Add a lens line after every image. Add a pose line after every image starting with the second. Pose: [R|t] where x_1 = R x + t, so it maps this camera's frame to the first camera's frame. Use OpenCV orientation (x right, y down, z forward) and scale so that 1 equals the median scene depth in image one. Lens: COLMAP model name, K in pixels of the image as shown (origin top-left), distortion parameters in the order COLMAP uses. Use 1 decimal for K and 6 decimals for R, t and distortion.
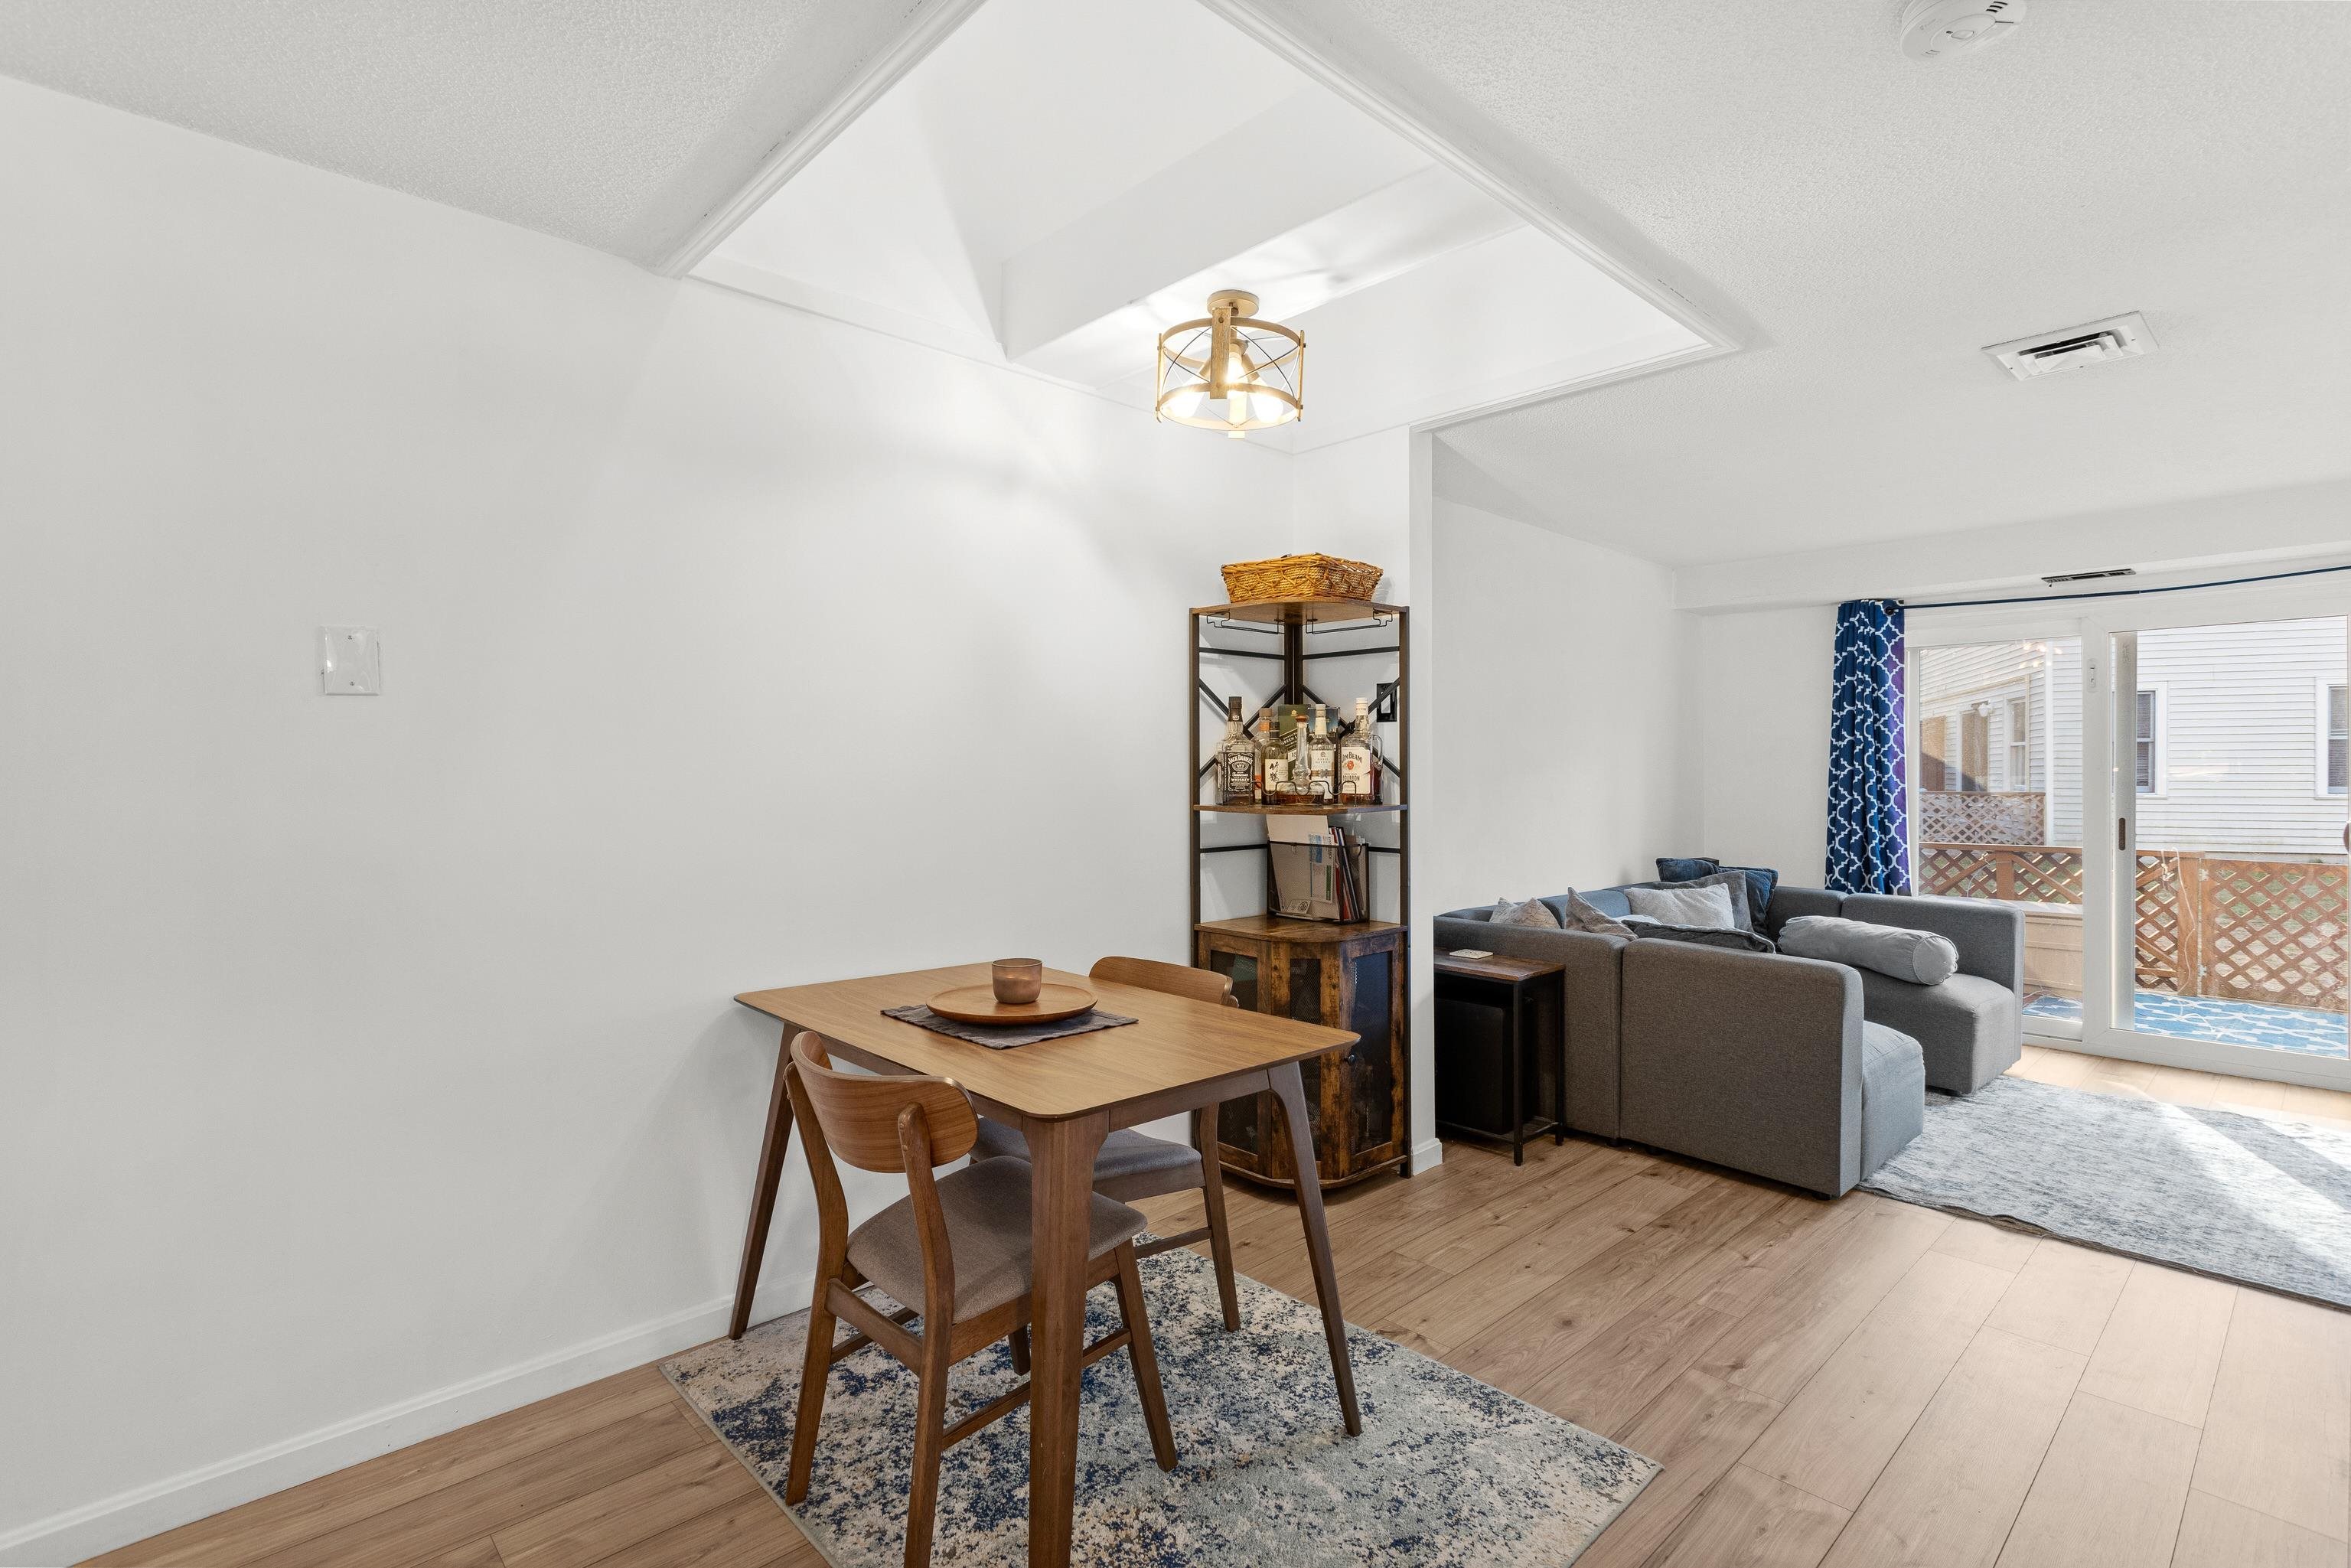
lens RADIAL K [[1119.2, 0, 1182.9], [0, 1119.2, 767.9], [0, 0, 1]] dist [-0.000576, 0.000643]
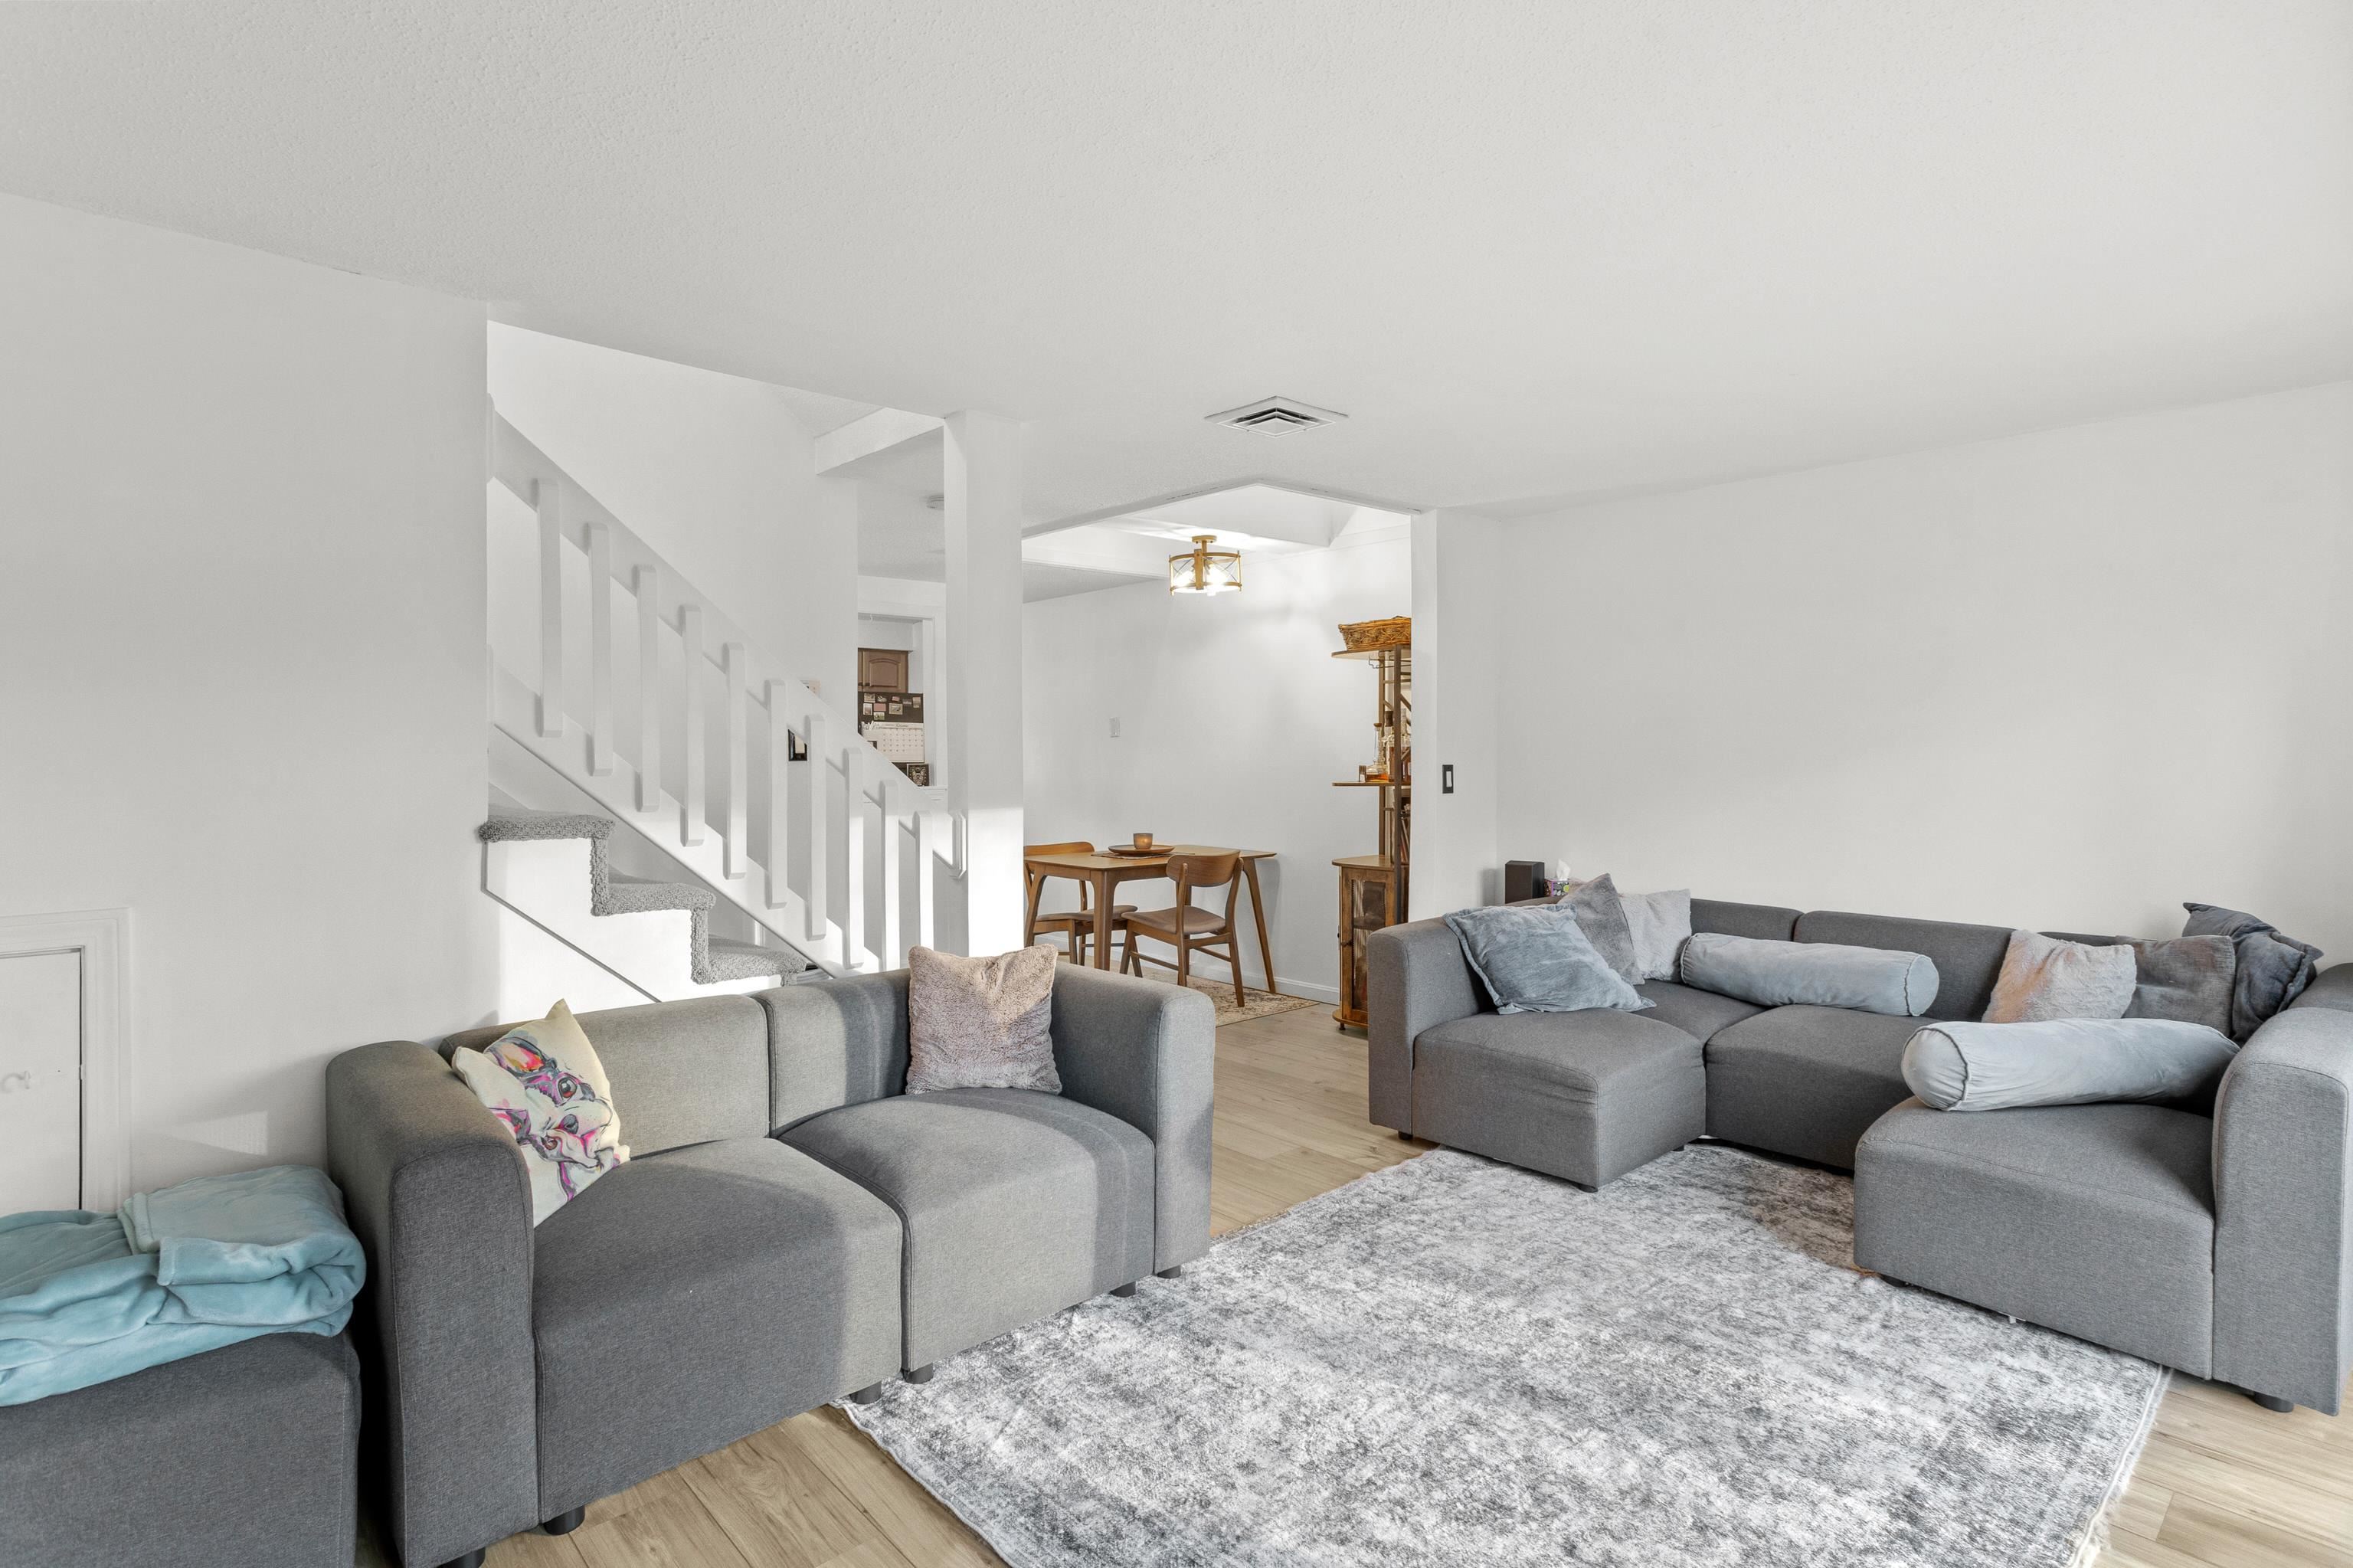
lens RADIAL K [[1177.2, 0, 1169.9], [0, 1177.2, 717.1], [0, 0, 1]] dist [0.000477, 0.000051]
pose [[-0.031673, -0.026742, -0.999140, 1.072323], [0.011614, 0.999565, -0.027121, -0.007131], [0.999431, -0.012463, -0.031348, 0.484818]]
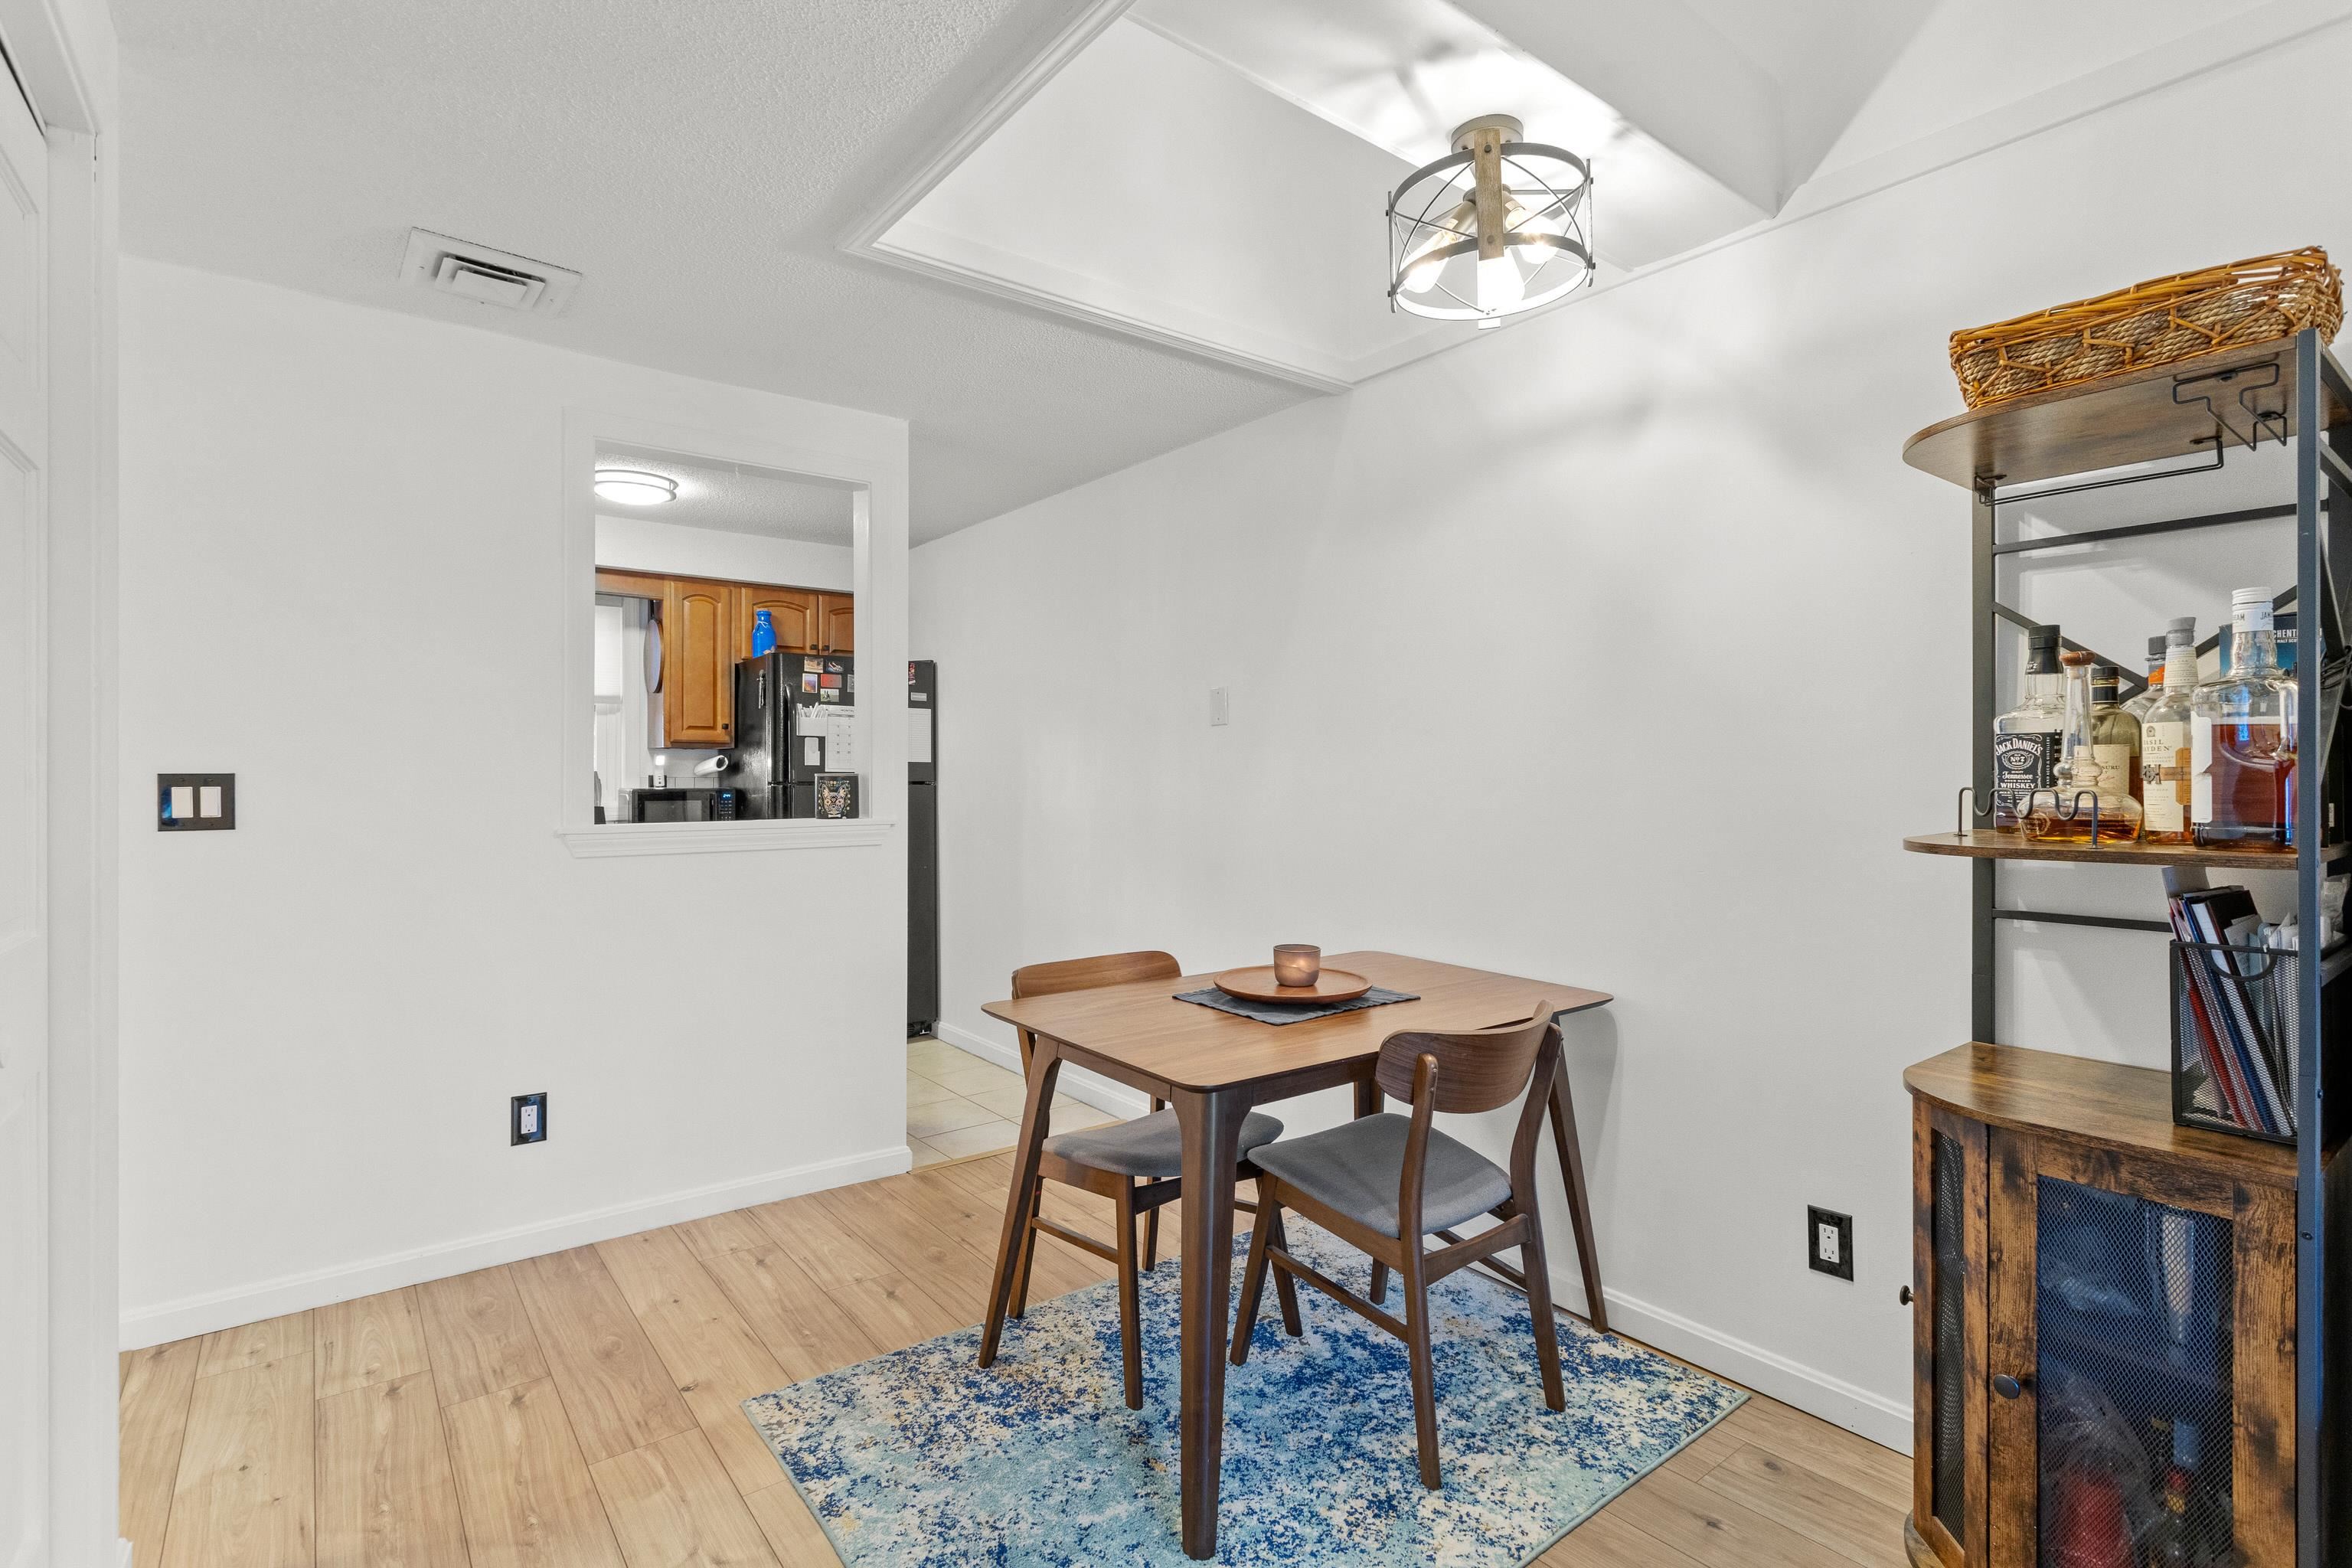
lens RADIAL K [[1119.7, 0, 1183.4], [0, 1119.7, 767.9], [0, 0, 1]] dist [-0.000576, 0.000643]
pose [[-0.096512, -0.001794, -0.995330, 0.385672], [-0.003233, 0.999994, -0.001489, 0.002939], [0.995327, 0.003074, -0.096518, 0.417684]]
